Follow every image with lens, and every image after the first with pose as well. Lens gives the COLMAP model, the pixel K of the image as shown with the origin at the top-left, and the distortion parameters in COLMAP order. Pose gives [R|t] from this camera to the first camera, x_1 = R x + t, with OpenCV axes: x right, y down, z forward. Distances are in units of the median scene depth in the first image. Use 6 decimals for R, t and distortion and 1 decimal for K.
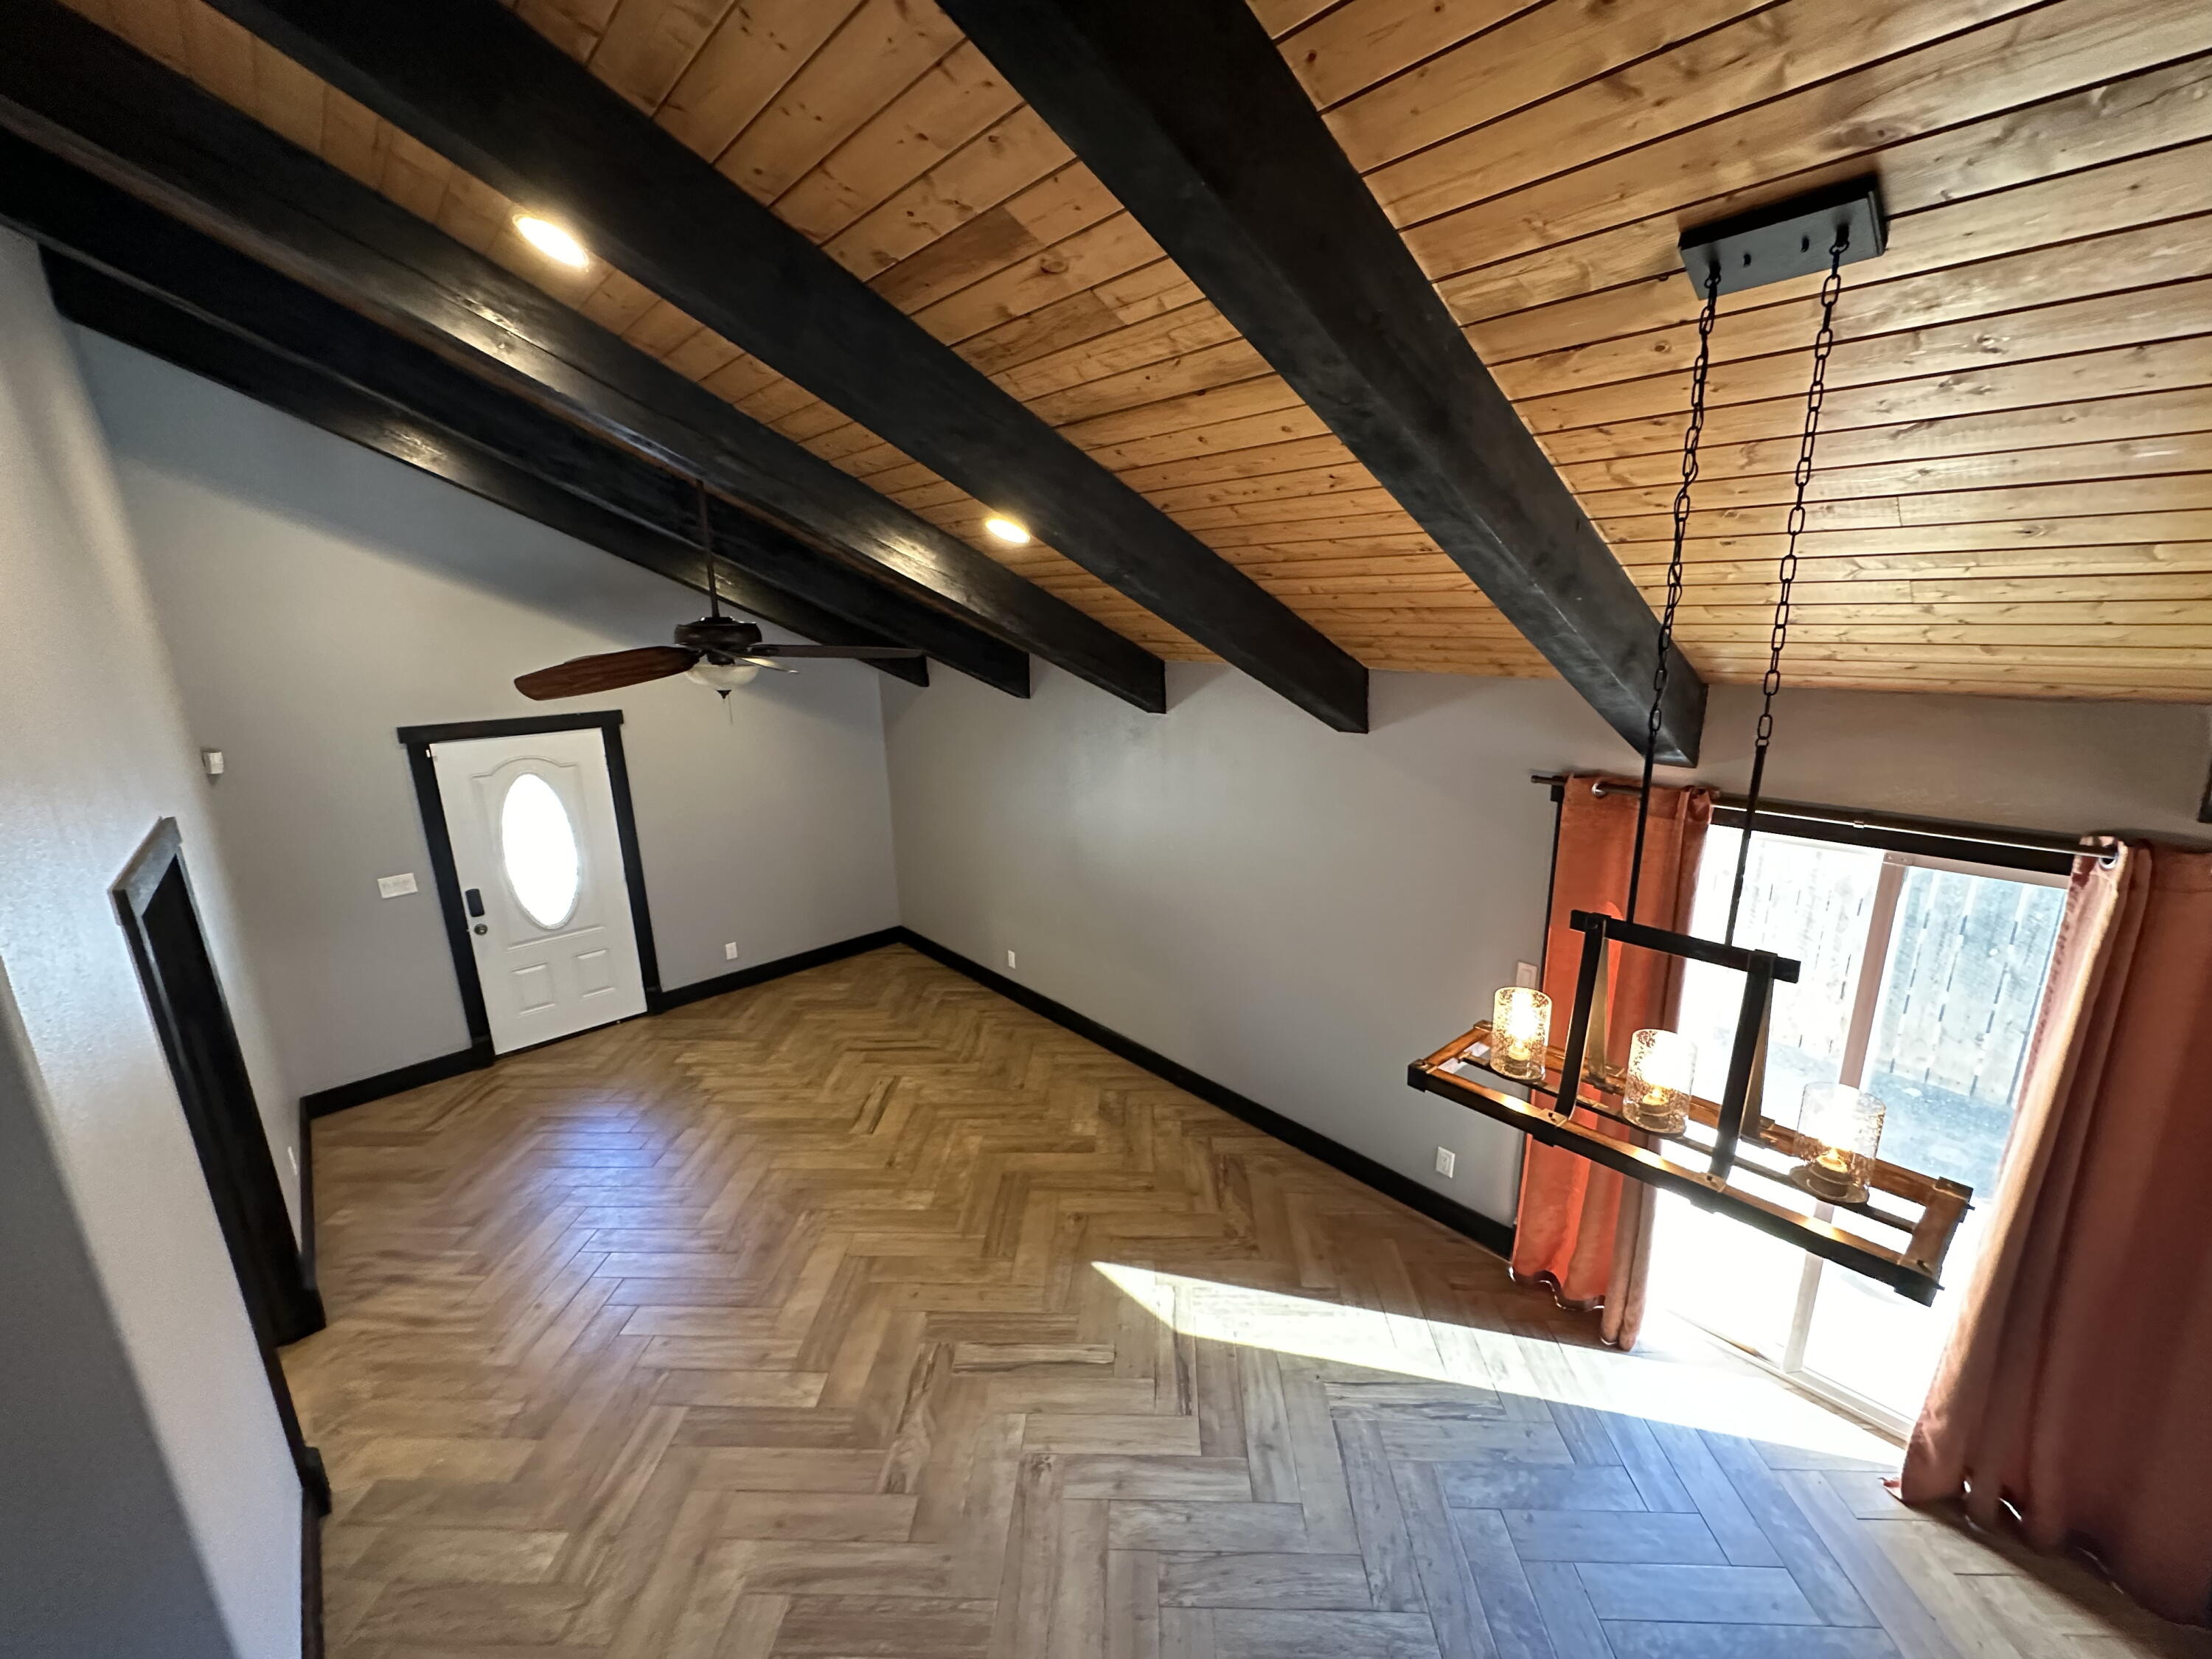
lens RADIAL K [[887.0, 0, 1105.4], [0, 887.0, 822.4], [0, 0, 1]] dist [-0.006747, 0.001047]
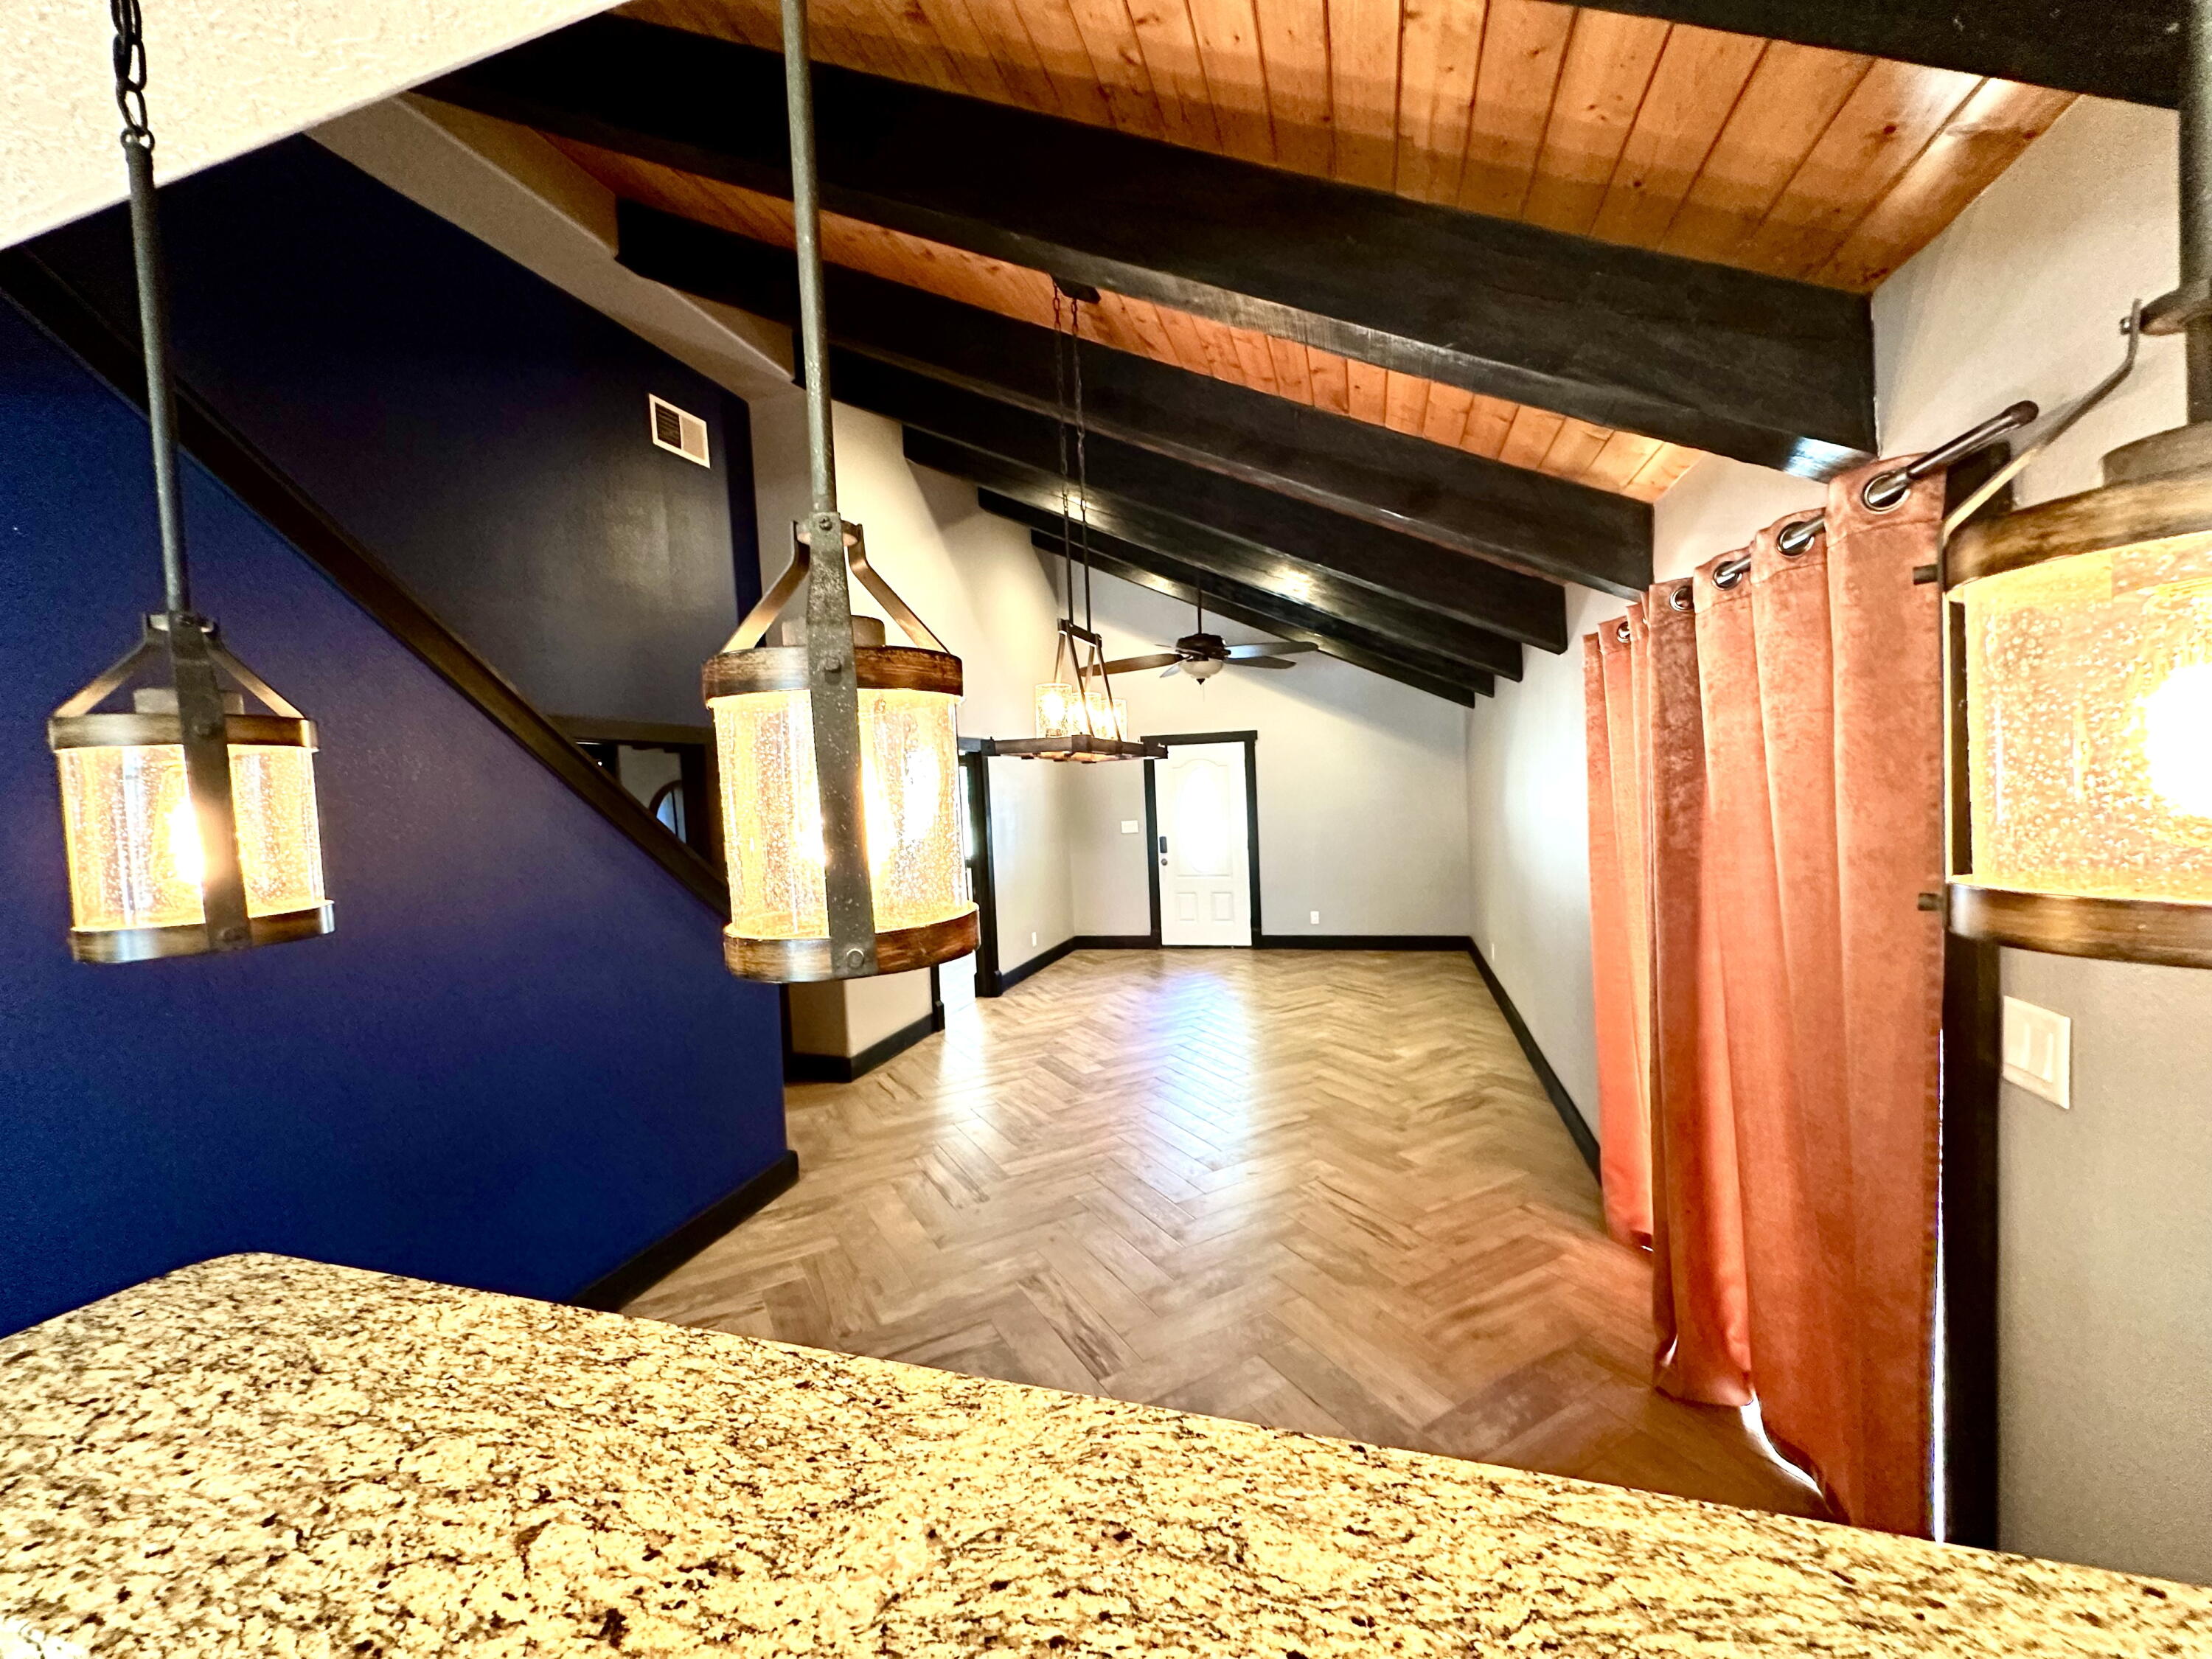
lens RADIAL K [[887.0, 0, 1112.2], [0, 887.0, 819.6], [0, 0, 1]] dist [-0.006747, 0.001047]
pose [[0.527215, 0.033823, -0.849058, 0.629355], [-0.176890, 0.981686, -0.070732, 0.177961], [0.831116, 0.187481, 0.523542, 0.051912]]
